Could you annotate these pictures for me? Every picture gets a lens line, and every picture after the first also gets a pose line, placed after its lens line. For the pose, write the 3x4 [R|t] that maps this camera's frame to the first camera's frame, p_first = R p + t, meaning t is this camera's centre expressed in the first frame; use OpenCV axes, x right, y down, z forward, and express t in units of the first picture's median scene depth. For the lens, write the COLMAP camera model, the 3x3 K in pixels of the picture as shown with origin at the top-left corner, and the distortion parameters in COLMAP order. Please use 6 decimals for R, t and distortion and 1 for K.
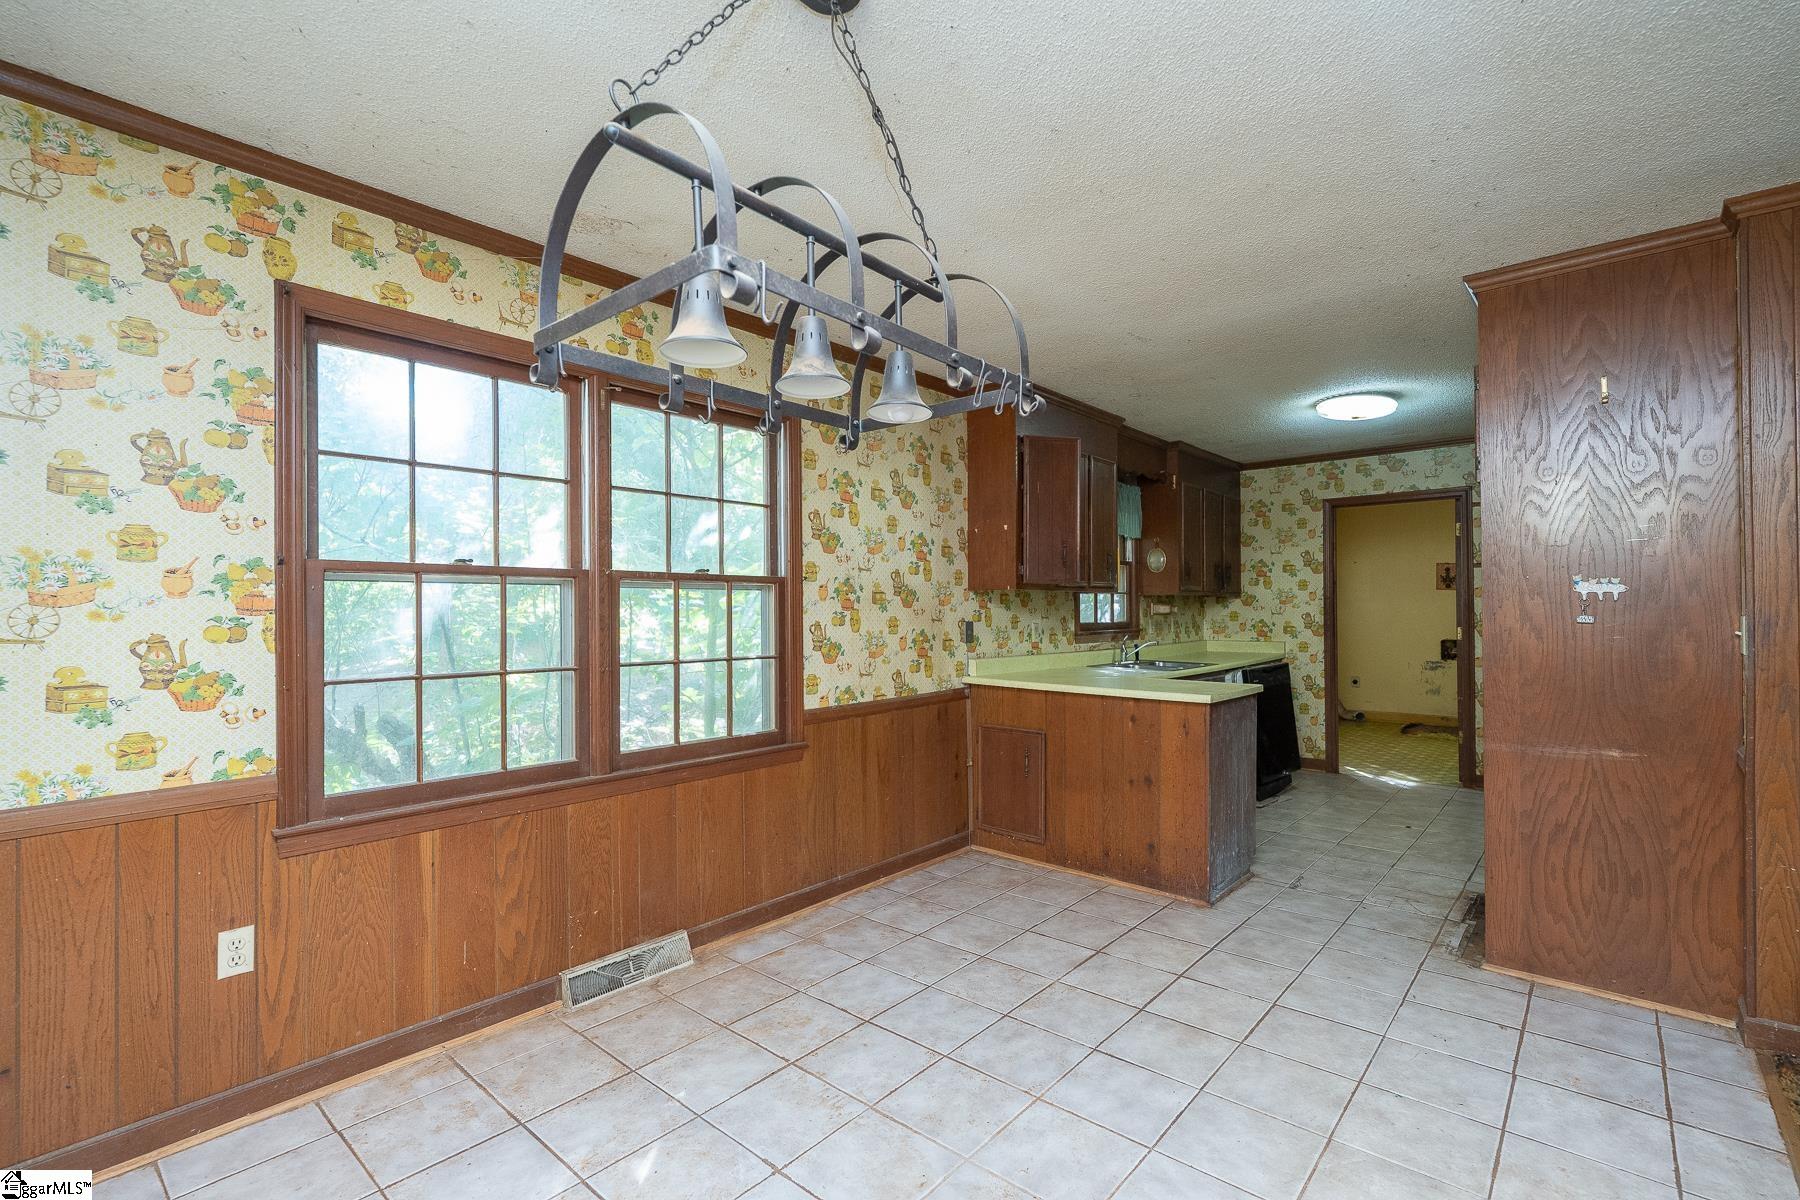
lens RADIAL K [[825.8, 0, 919.2], [0, 825.8, 605.4], [0, 0, 1]] dist [-0.001703, -0.000732]
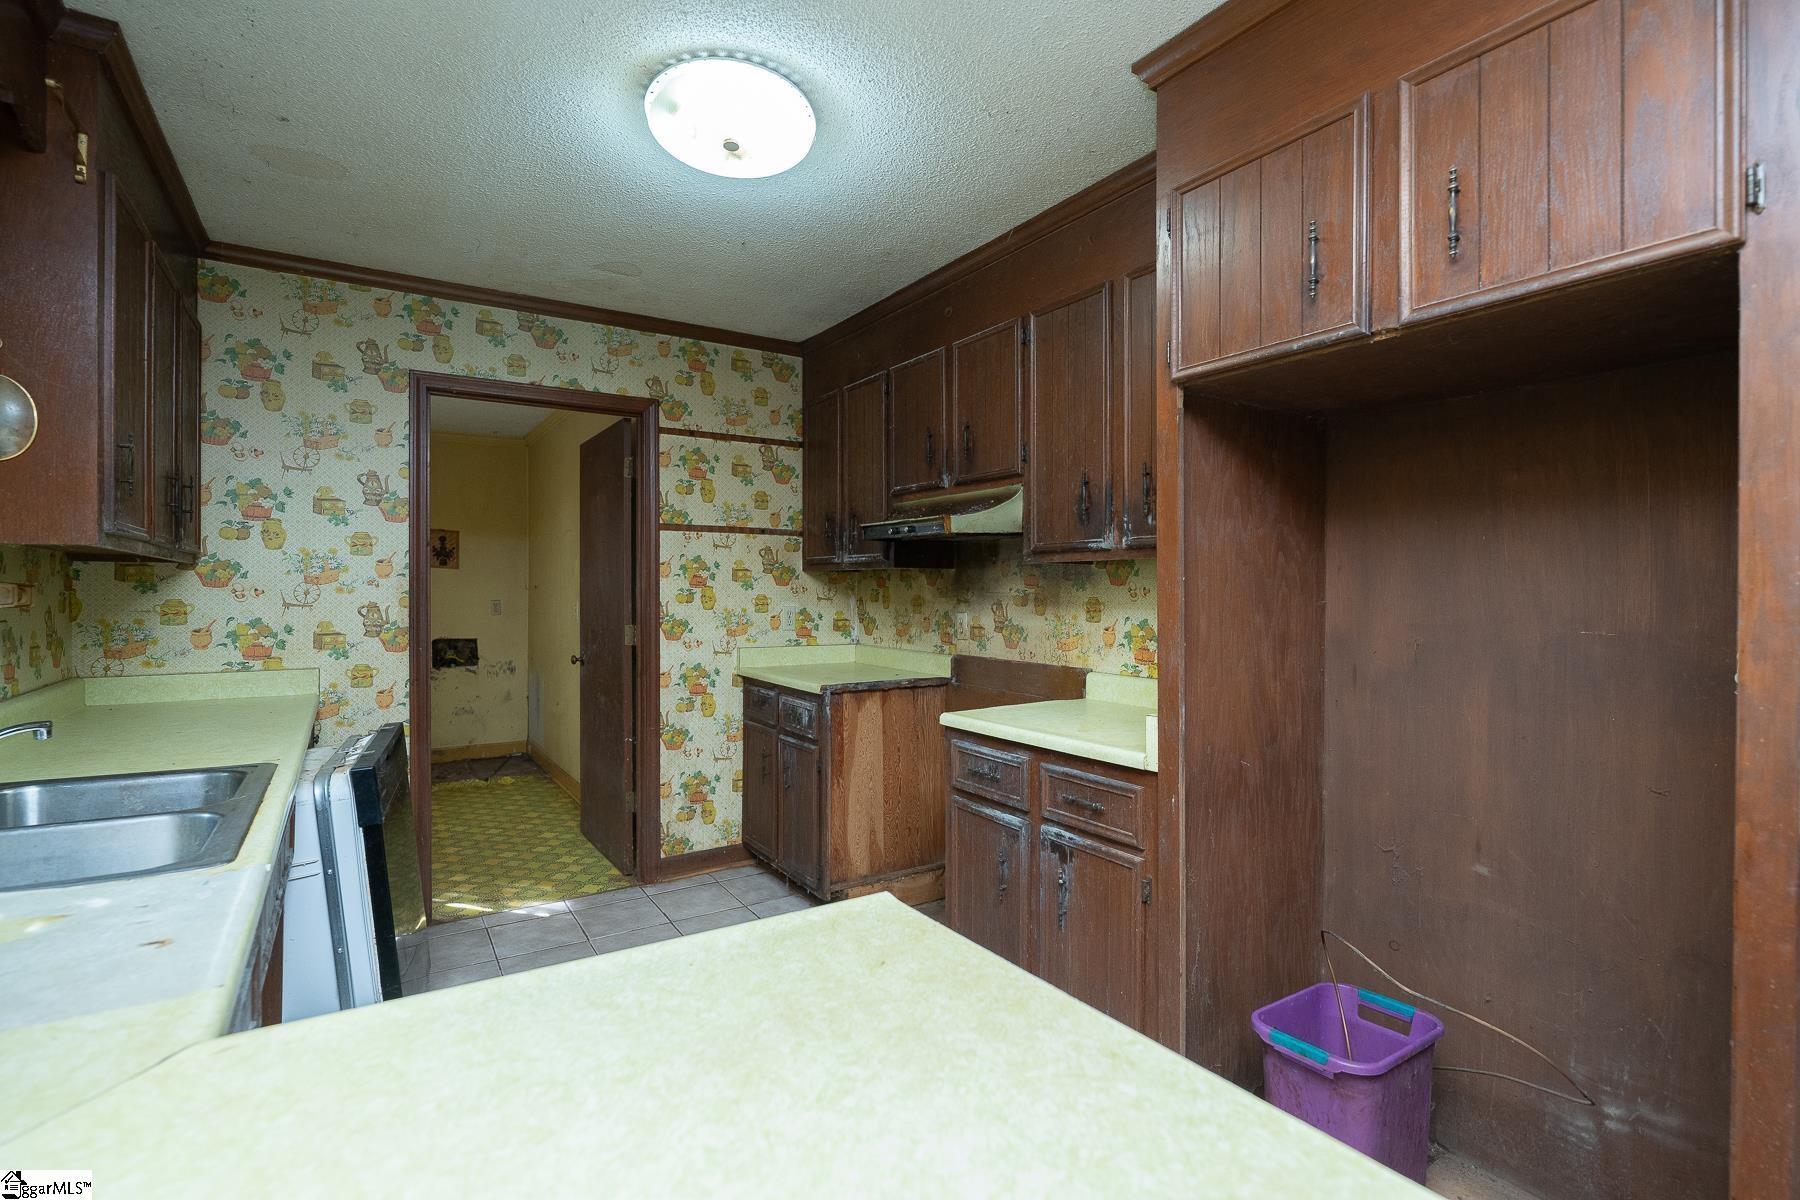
lens RADIAL K [[825.8, 0, 862.9], [0, 825.8, 594.3], [0, 0, 1]] dist [-0.001703, -0.000732]
pose [[0.314958, 0.003029, 0.949101, 0.193158], [-0.007753, 0.999970, -0.000619, 0.003658], [-0.949074, -0.007164, 0.314972, 1.024297]]
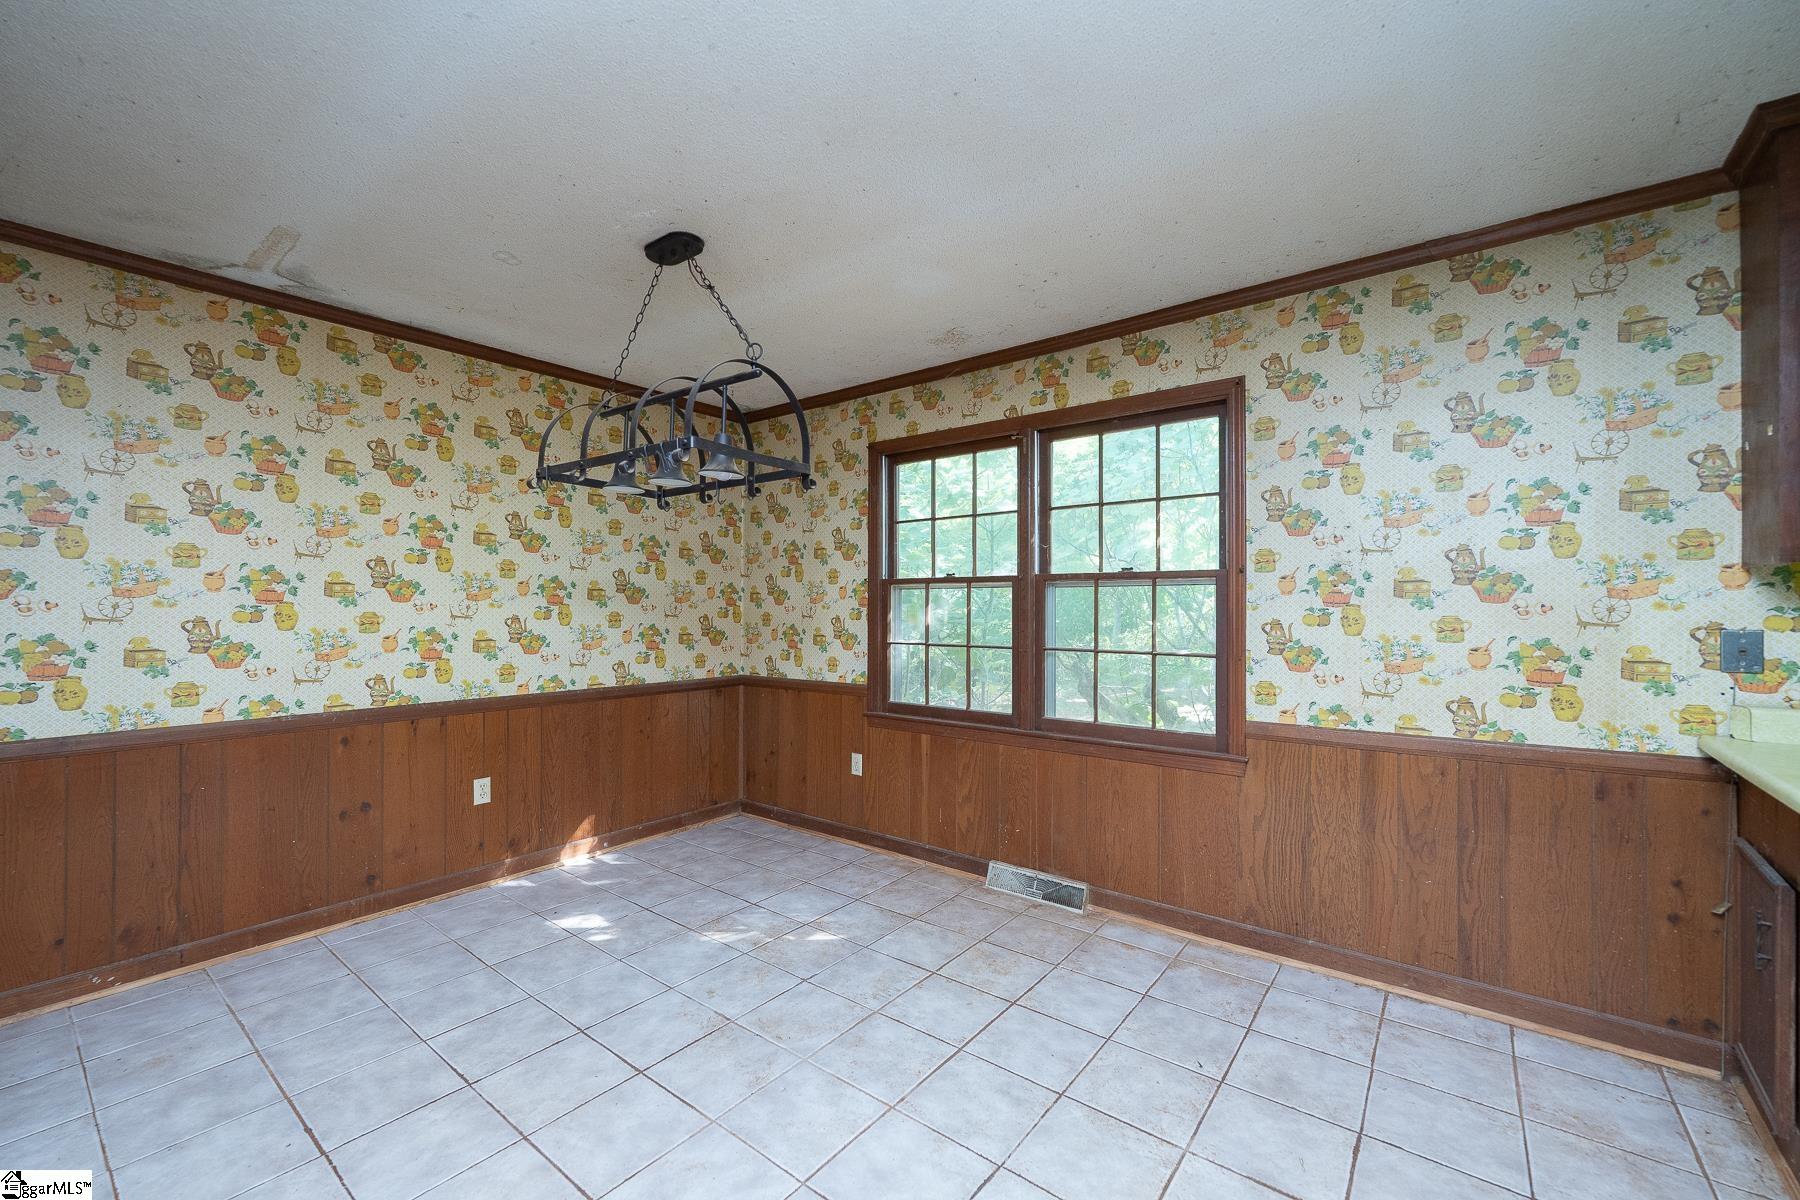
lens RADIAL K [[723.5, 0, 886.0], [0, 723.5, 602.0], [0, 0, 1]] dist [-0.001880, 0.000652]
pose [[0.028108, -0.001715, -0.999603, 0.588294], [0.004624, 0.999988, -0.001585, 0.001081], [0.999594, -0.004578, 0.028116, 0.572411]]
